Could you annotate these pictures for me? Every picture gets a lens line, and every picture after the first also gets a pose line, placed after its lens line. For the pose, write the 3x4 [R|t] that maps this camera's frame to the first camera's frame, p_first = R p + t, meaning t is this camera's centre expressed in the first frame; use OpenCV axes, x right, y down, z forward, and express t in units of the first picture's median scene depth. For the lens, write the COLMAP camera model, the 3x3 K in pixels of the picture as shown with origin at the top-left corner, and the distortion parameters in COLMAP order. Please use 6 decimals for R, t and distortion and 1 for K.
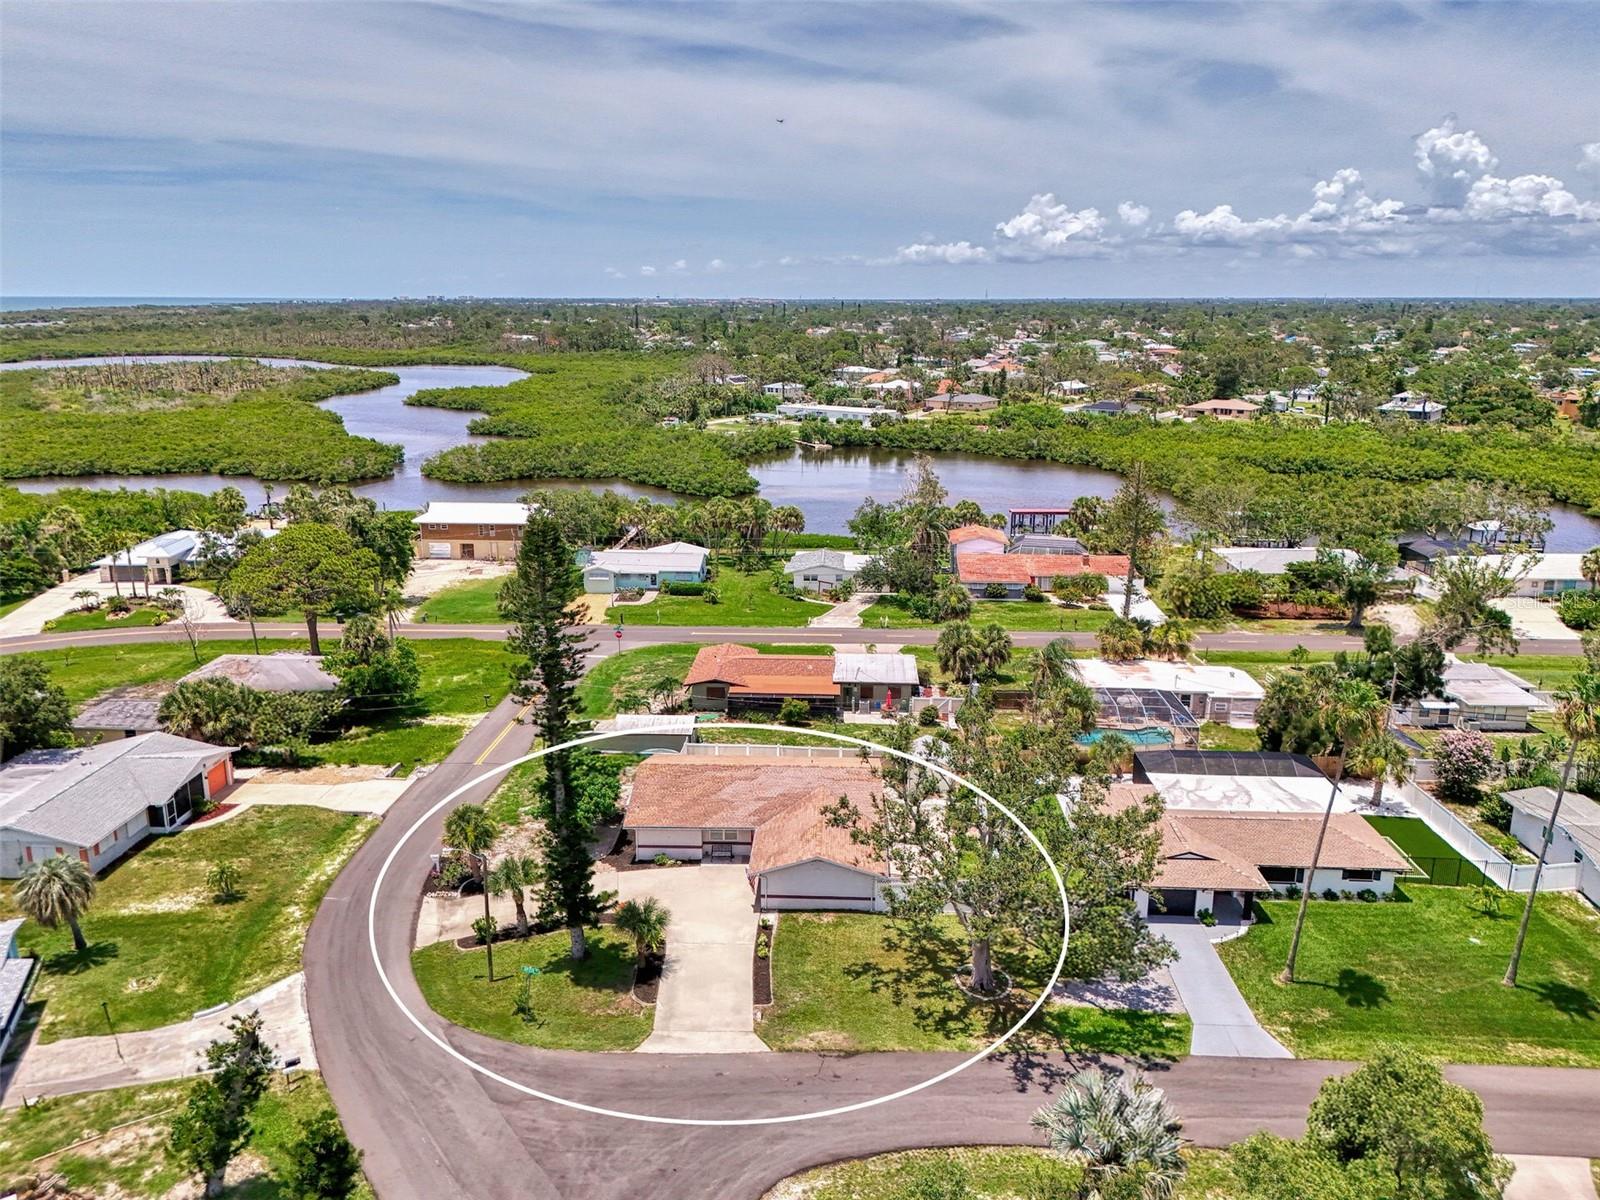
lens RADIAL K [[1176.8, 0, 796.3], [0, 1176.8, 595.1], [0, 0, 1]] dist [0.049895, -0.041964]
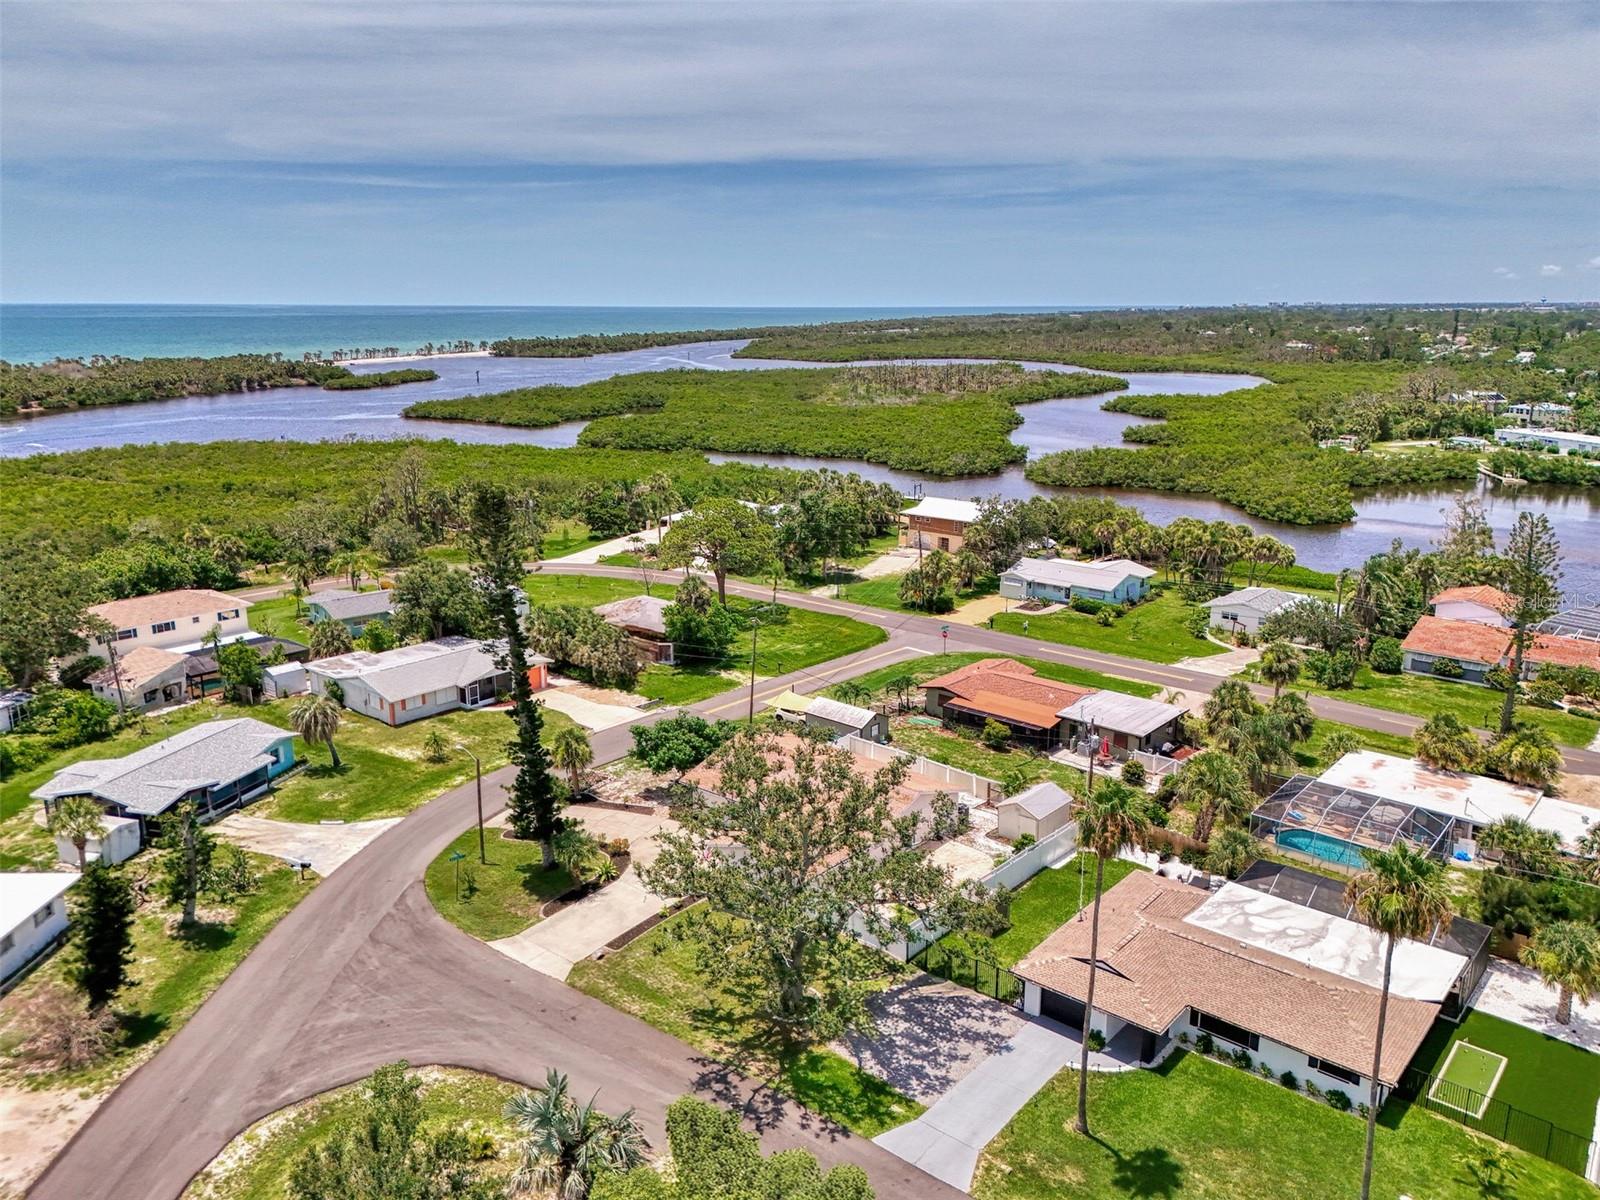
lens RADIAL K [[1176.8, 0, 793.4], [0, 1176.8, 607.7], [0, 0, 1]] dist [0.049895, -0.041964]
pose [[0.786026, 0.150335, -0.599636, 0.506387], [-0.147822, 0.987549, 0.053818, -0.035143], [0.600260, 0.046337, 0.798461, 0.149762]]
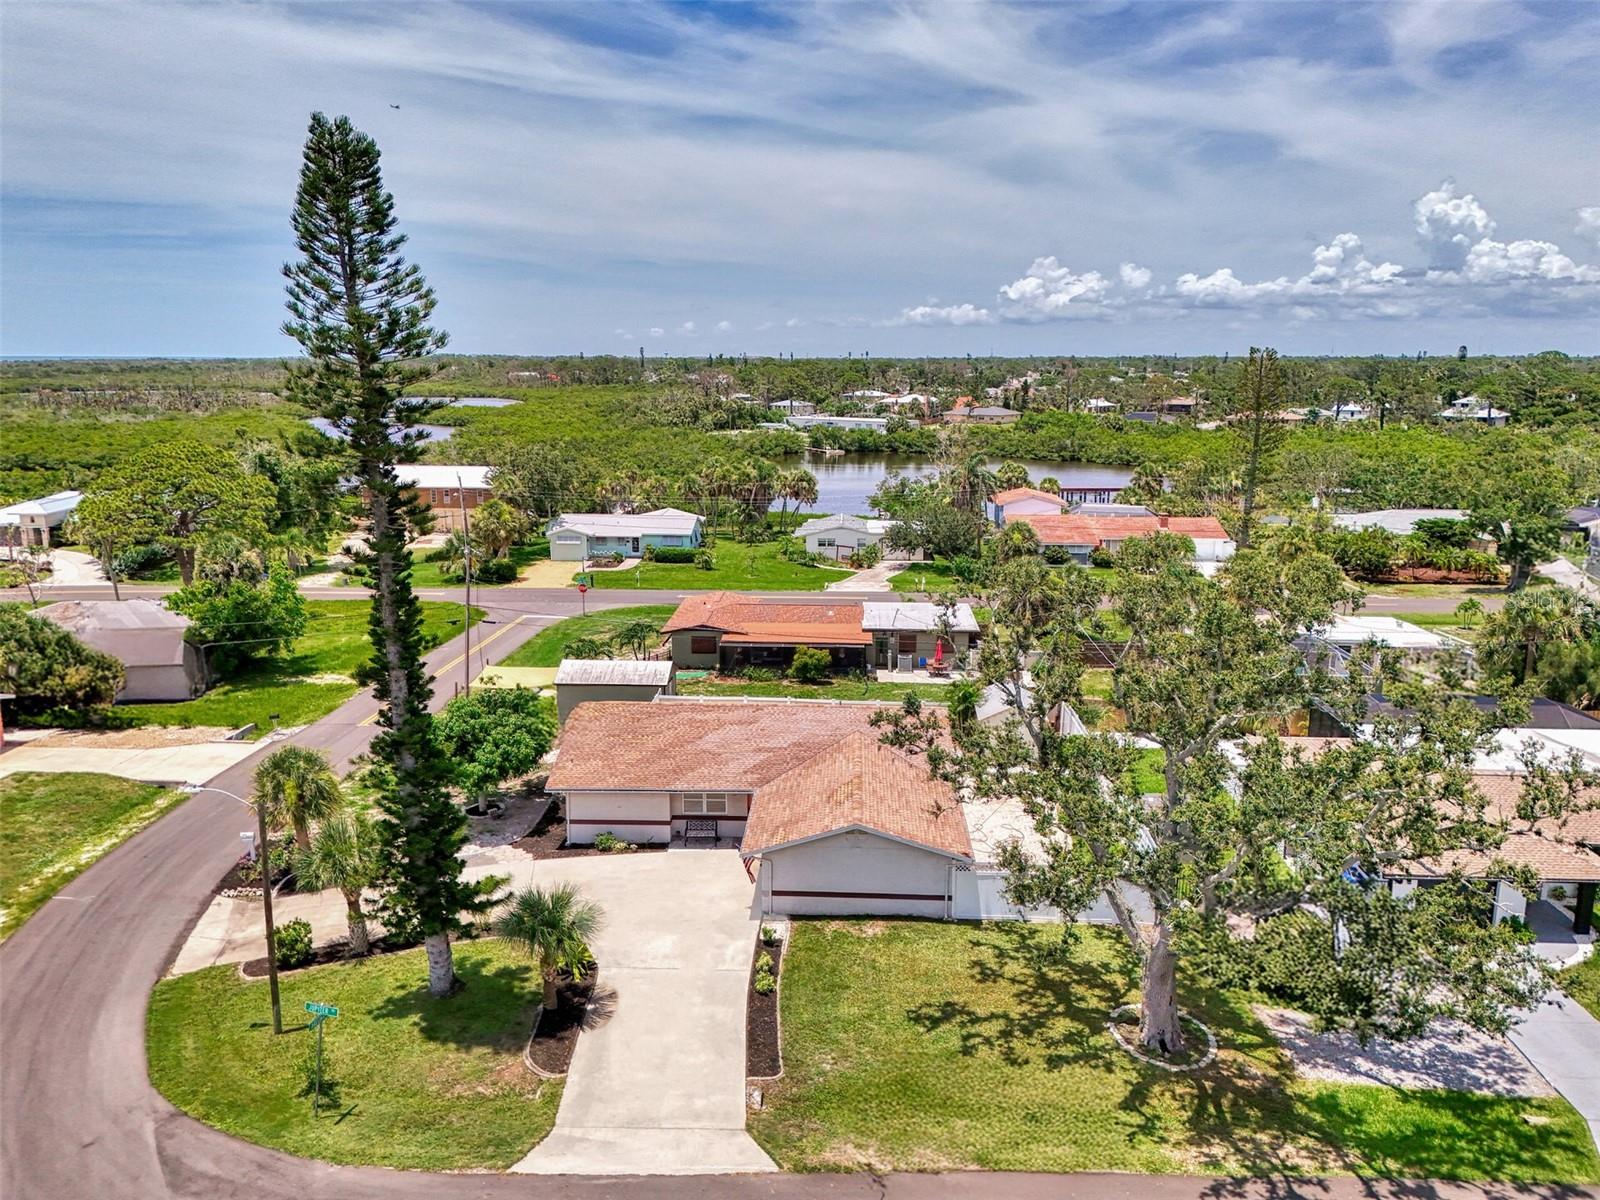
lens RADIAL K [[1176.8, 0, 798.1], [0, 1176.8, 601.6], [0, 0, 1]] dist [0.049895, -0.041964]
pose [[0.999990, 0.002173, -0.003825, -0.007781], [-0.002334, 0.999096, -0.042445, 0.107491], [0.003729, 0.042453, 0.999091, 0.318163]]
